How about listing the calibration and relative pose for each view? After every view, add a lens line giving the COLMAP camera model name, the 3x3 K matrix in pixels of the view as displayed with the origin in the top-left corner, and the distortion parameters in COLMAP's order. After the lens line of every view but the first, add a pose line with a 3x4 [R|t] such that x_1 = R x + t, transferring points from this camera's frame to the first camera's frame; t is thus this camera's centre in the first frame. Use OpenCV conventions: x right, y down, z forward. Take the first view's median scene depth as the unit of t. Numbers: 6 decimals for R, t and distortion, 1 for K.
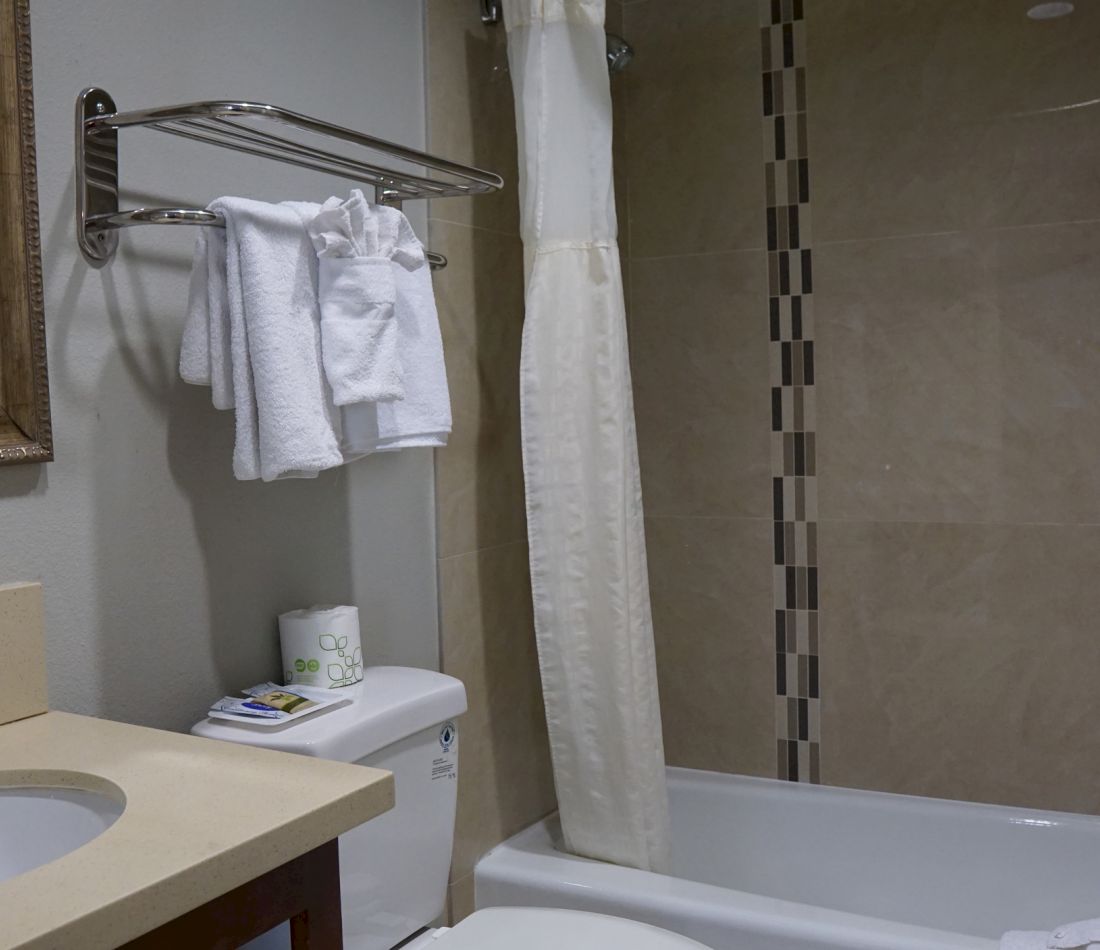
lens RADIAL K [[1181.0, 0, 550.0], [0, 1181.0, 475.0], [0, 0, 1]] dist [-0.097587, 0.038968]
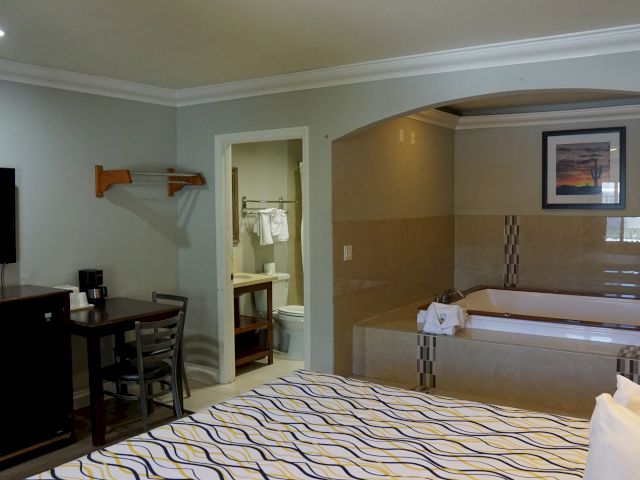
lens RADIAL K [[598.7, 0, 320.0], [0, 598.7, 240.0], [0, 0, 1]] dist [-0.086997, 0.009769]
pose [[0.994825, 0.031407, -0.096631, 0.546265], [-0.029895, 0.999408, 0.017052, -0.115521], [0.097109, -0.014075, 0.995174, -3.101702]]
